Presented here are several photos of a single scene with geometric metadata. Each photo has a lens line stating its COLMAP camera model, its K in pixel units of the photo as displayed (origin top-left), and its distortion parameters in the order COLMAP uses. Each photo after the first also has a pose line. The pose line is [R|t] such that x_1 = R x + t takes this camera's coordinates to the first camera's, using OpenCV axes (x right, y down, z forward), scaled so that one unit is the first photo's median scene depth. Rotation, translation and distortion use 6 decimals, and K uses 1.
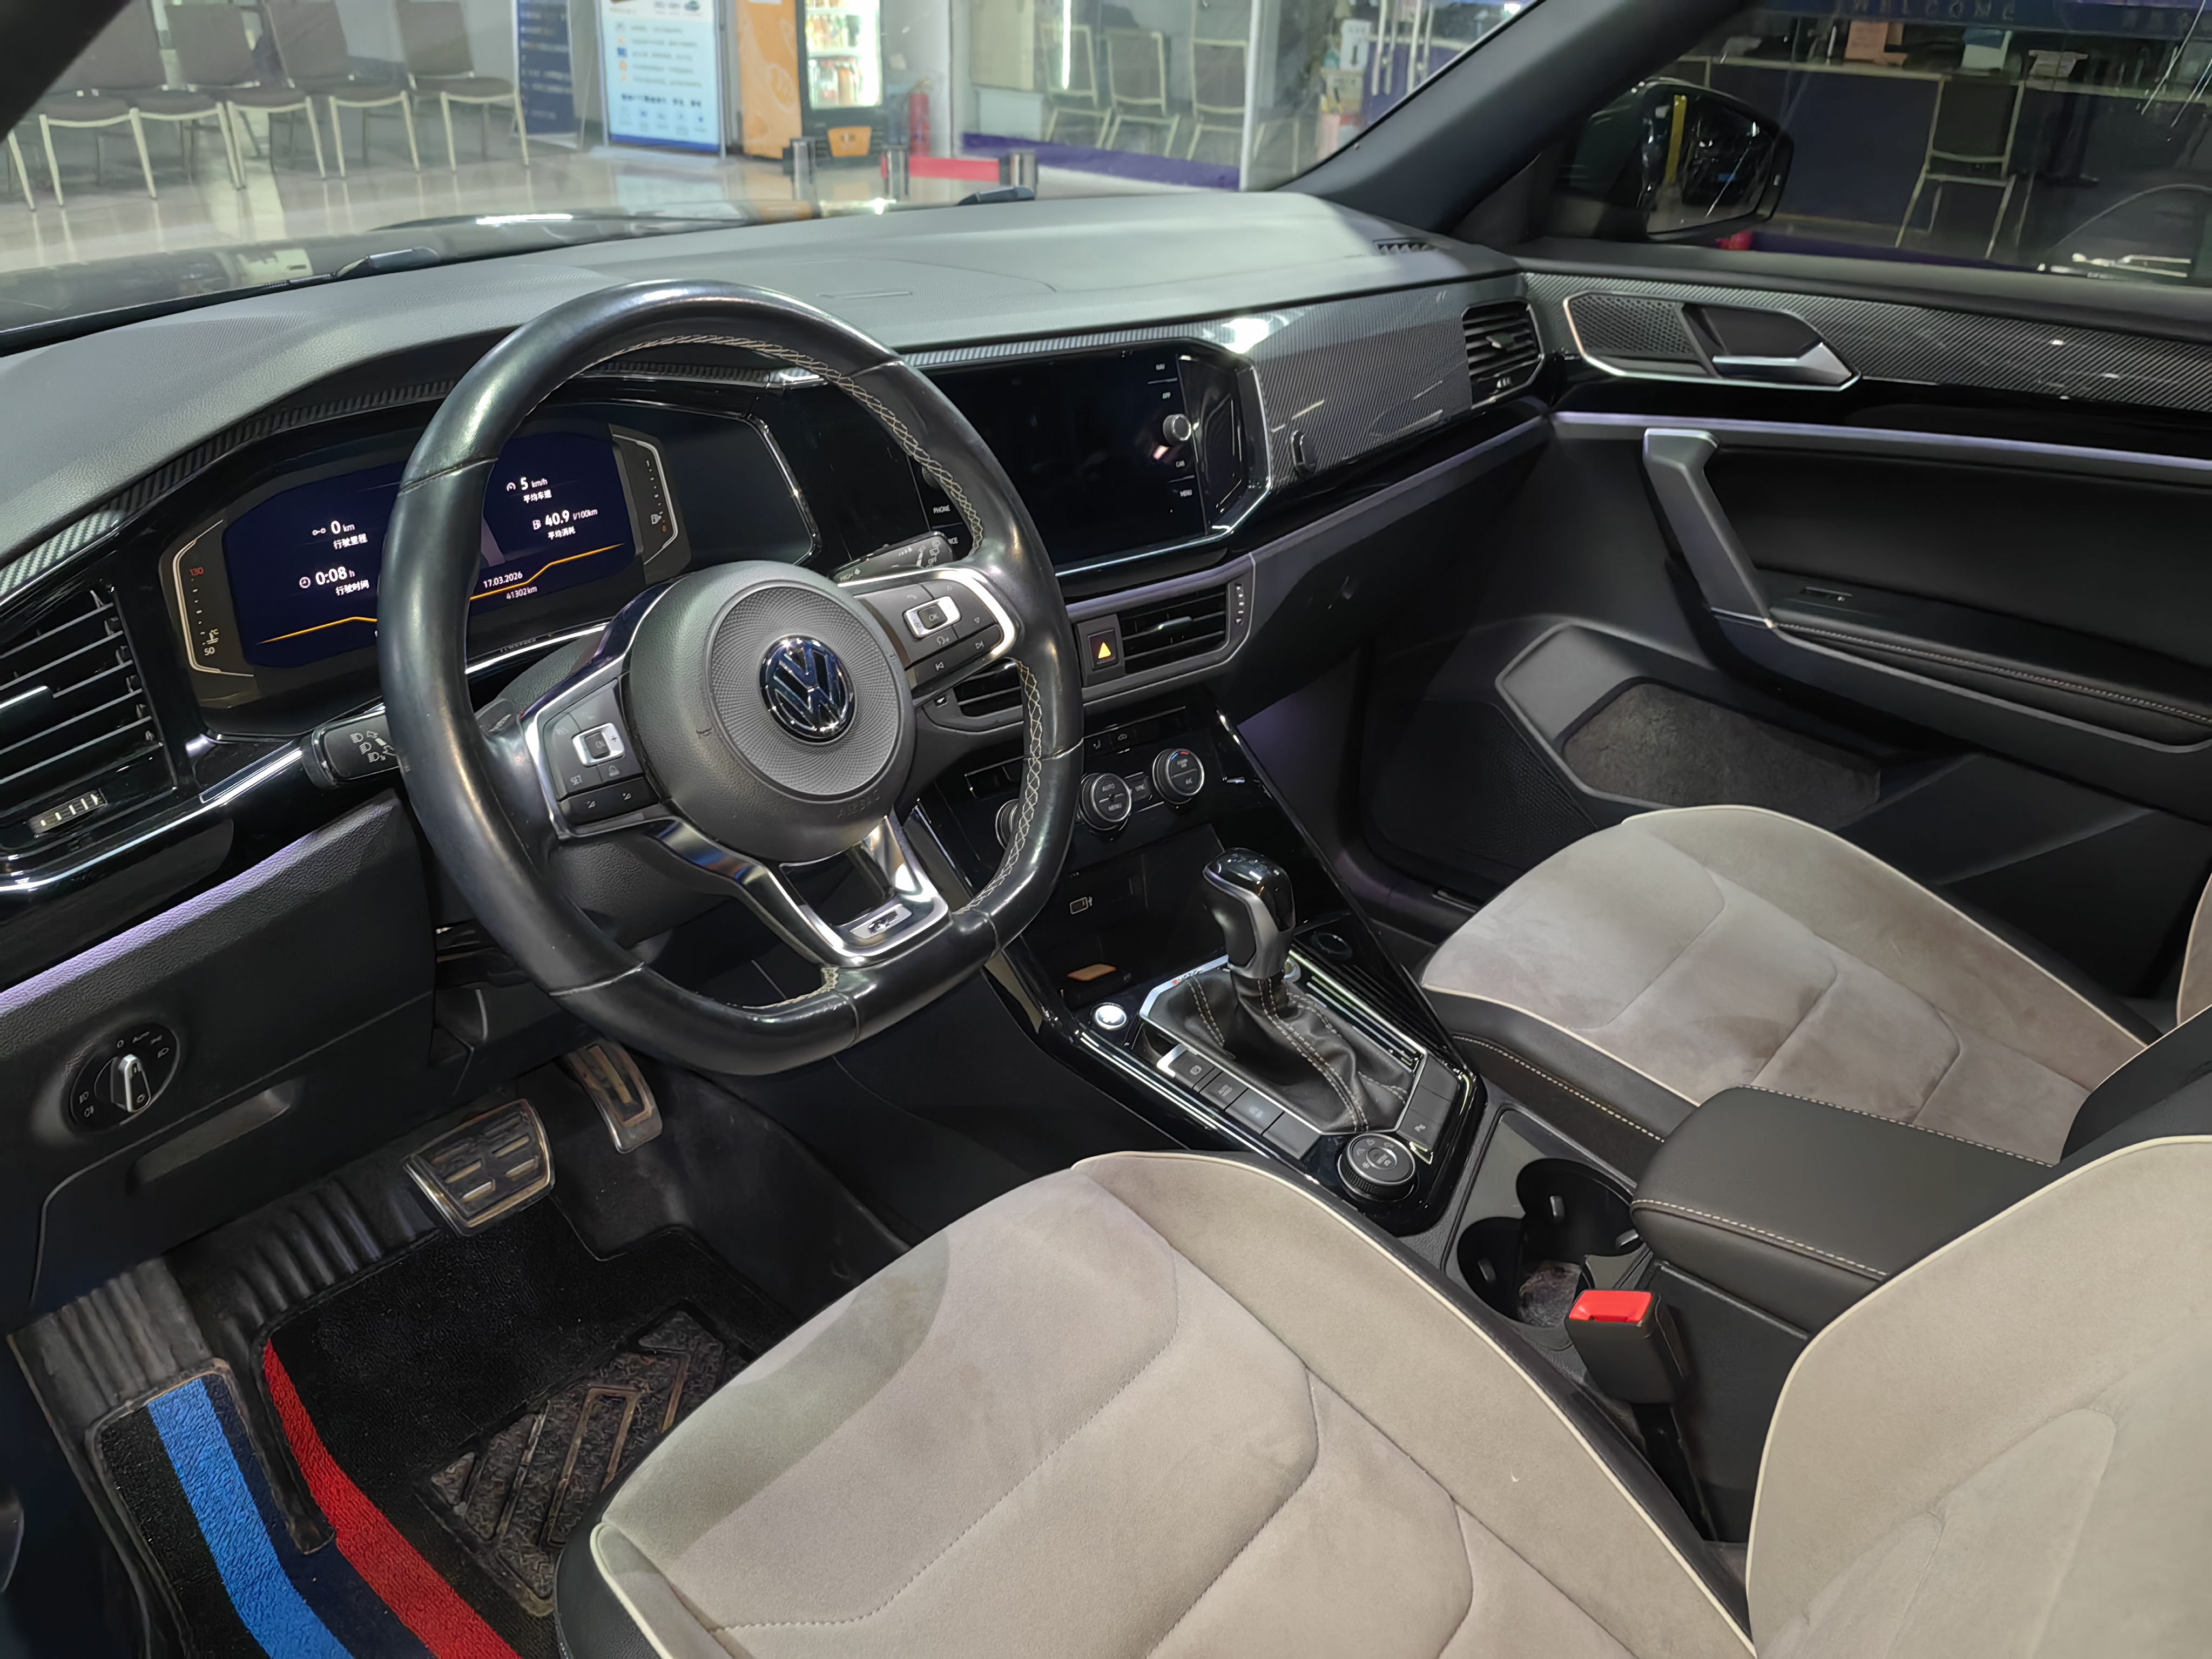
lens RADIAL K [[1756.5, 0, 1105.6], [0, 1756.5, 810.5], [0, 0, 1]] dist [0.020941, -0.027524]
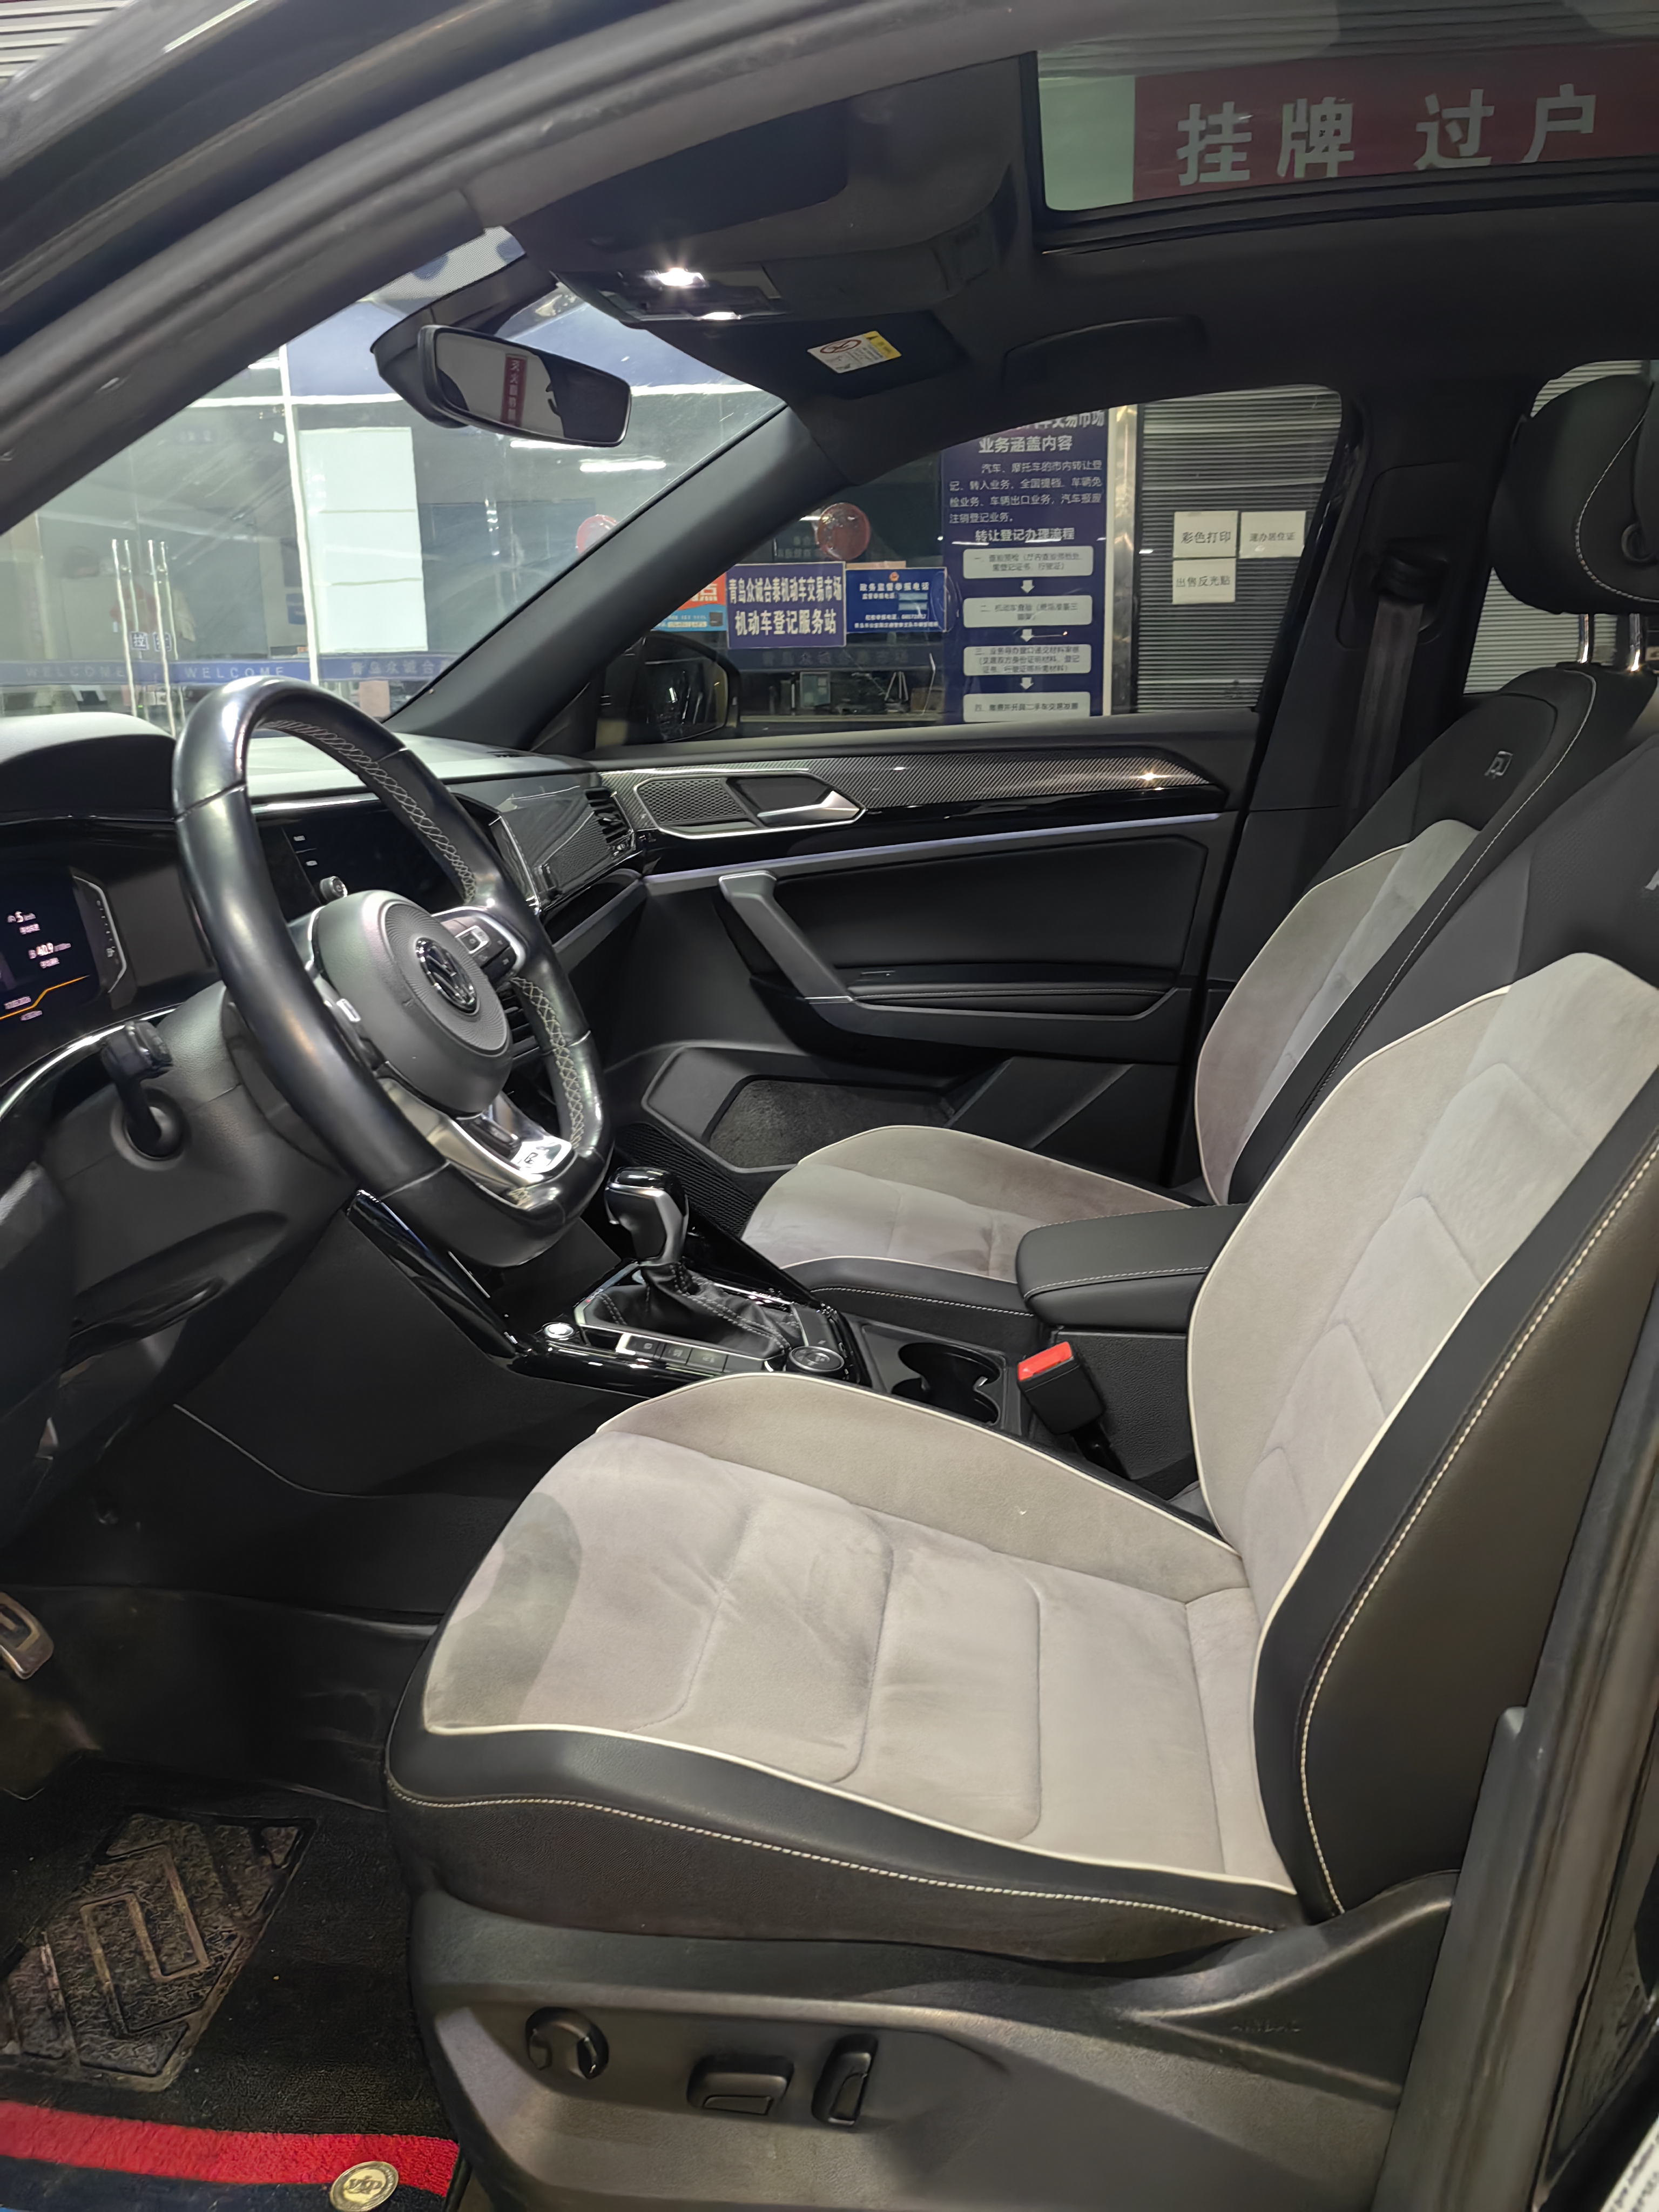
lens RADIAL K [[1756.5, 0, 848.7], [0, 1756.5, 1076.5], [0, 0, 1]] dist [0.020941, -0.027524]
pose [[0.842621, -0.174054, 0.509603, -0.460433], [0.281405, 0.949156, -0.141116, 0.203955], [-0.459131, 0.262312, 0.848759, -0.140412]]
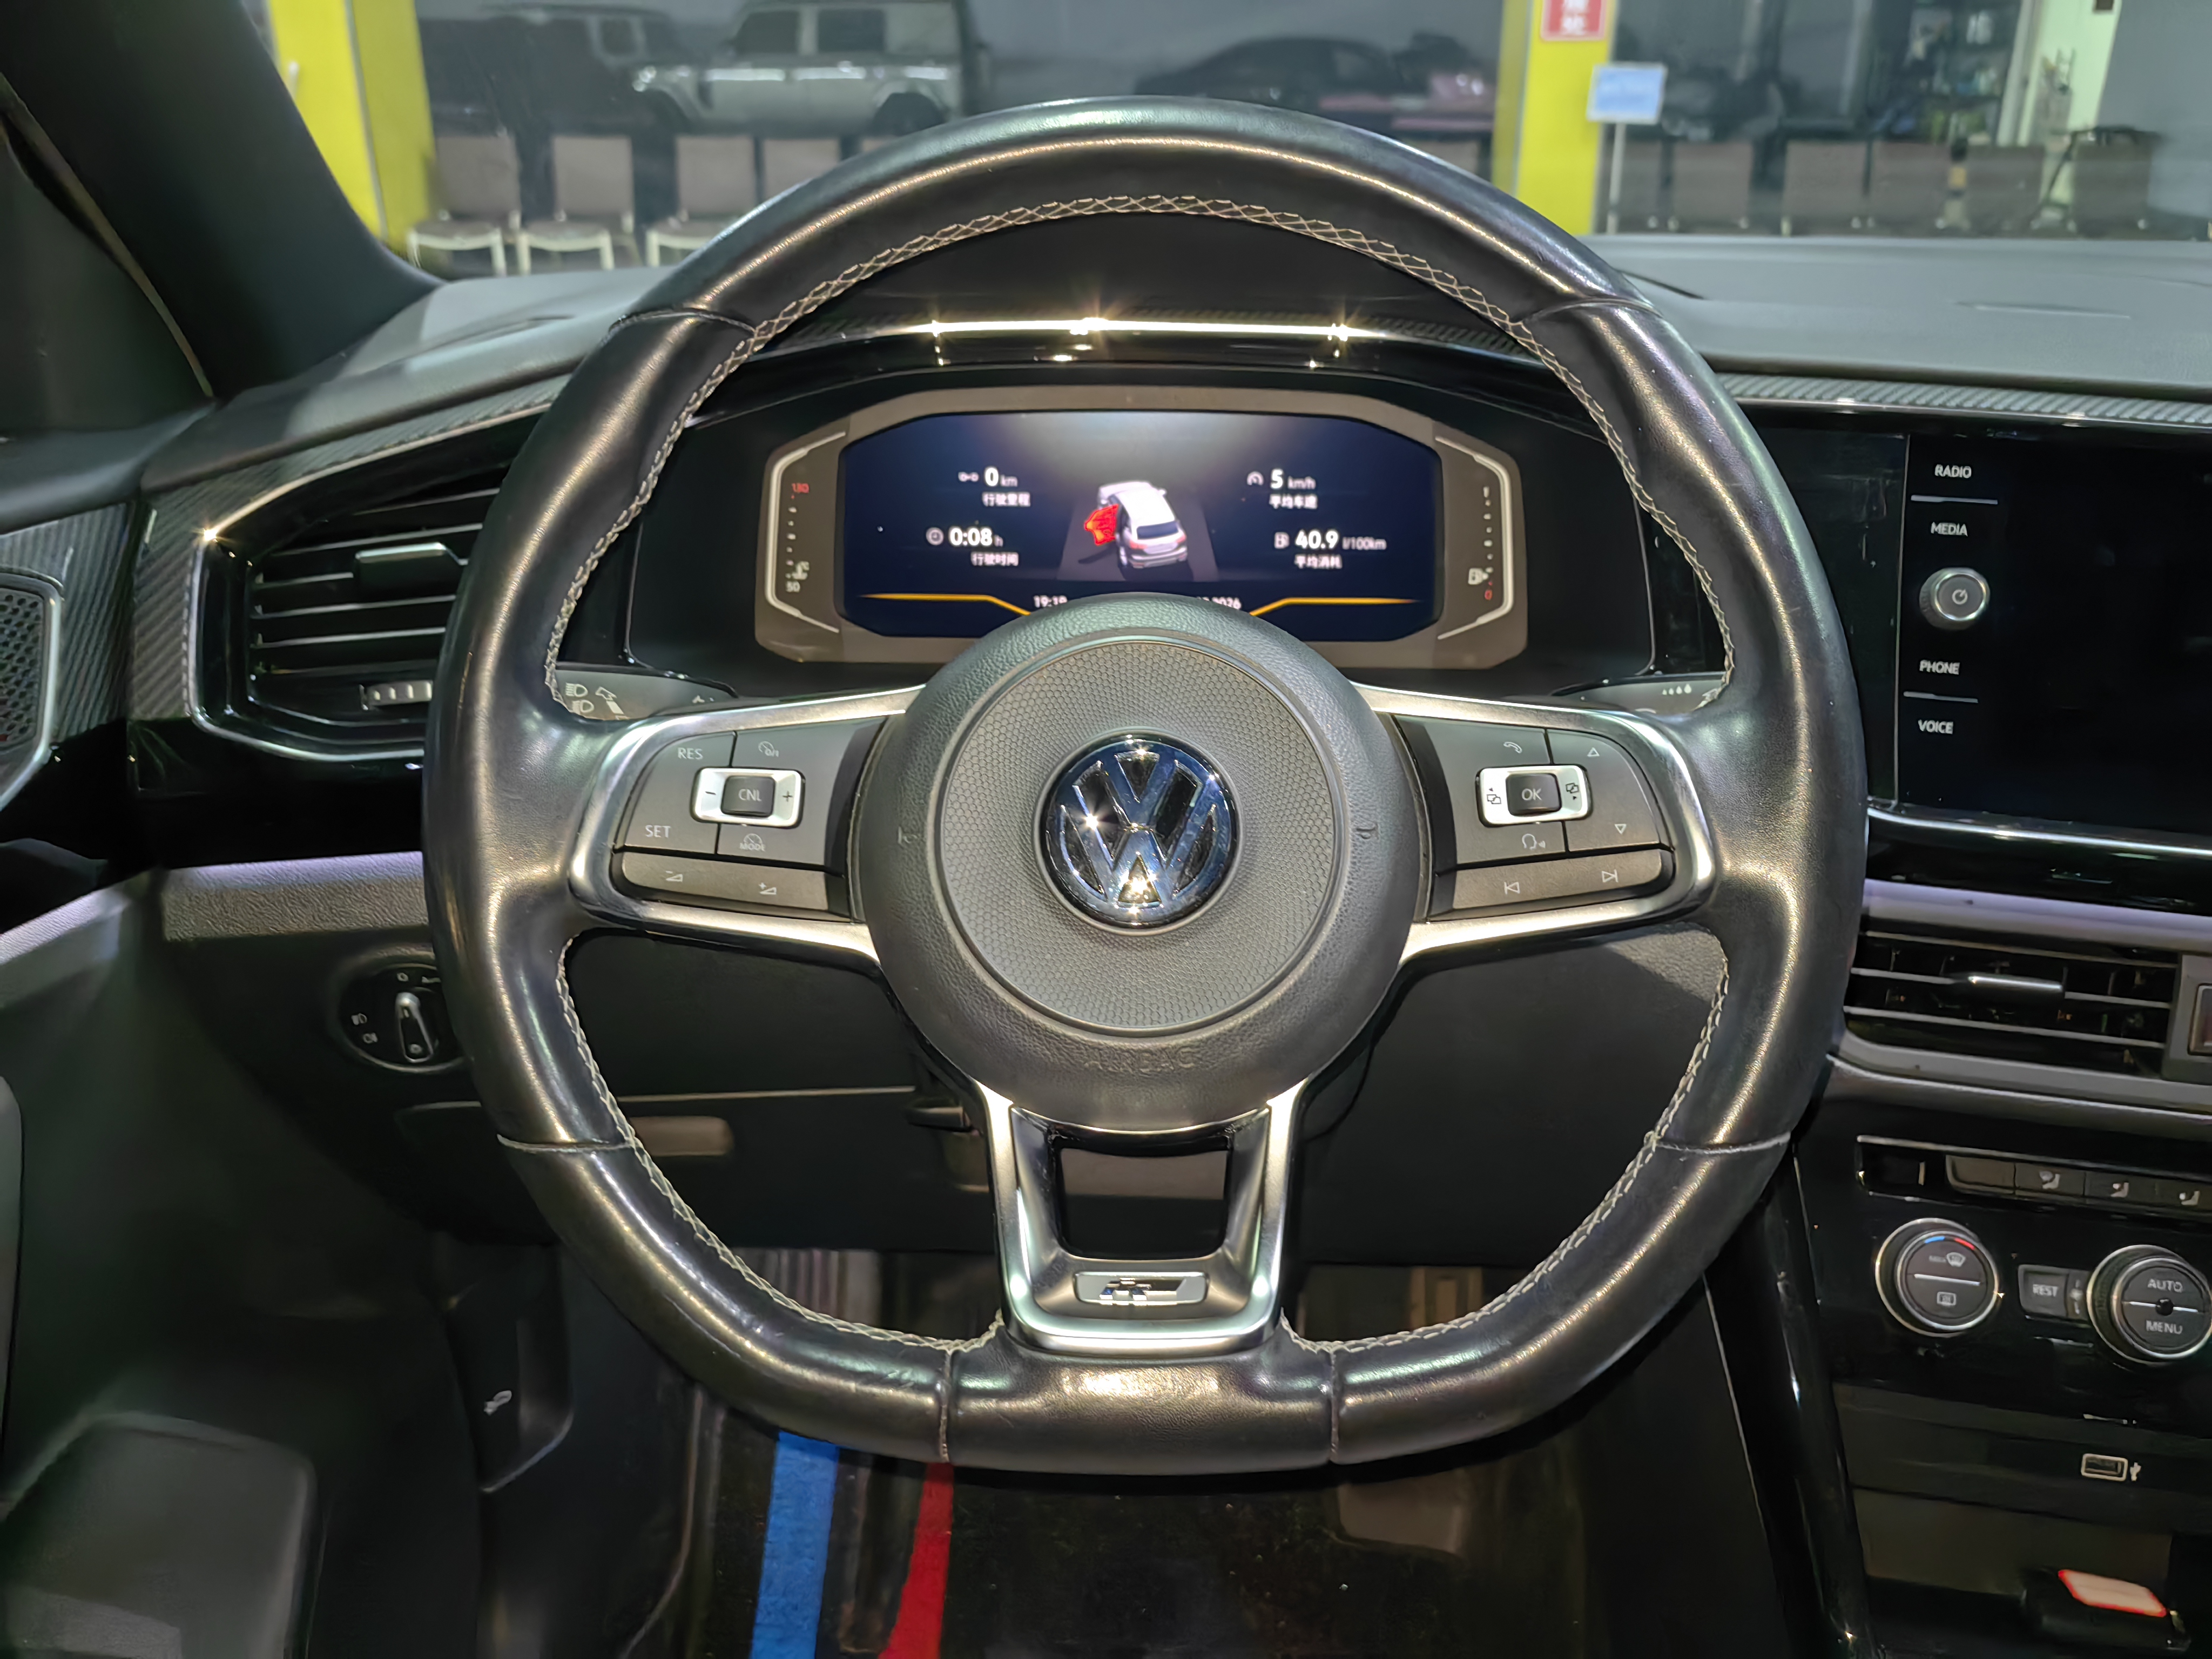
lens RADIAL K [[1756.5, 0, 1111.5], [0, 1756.5, 824.2], [0, 0, 1]] dist [0.020941, -0.027524]
pose [[0.604955, 0.287882, -0.742397, 0.184337], [-0.342362, 0.935814, 0.083905, -0.090896], [0.718901, 0.203410, 0.664685, 0.502555]]
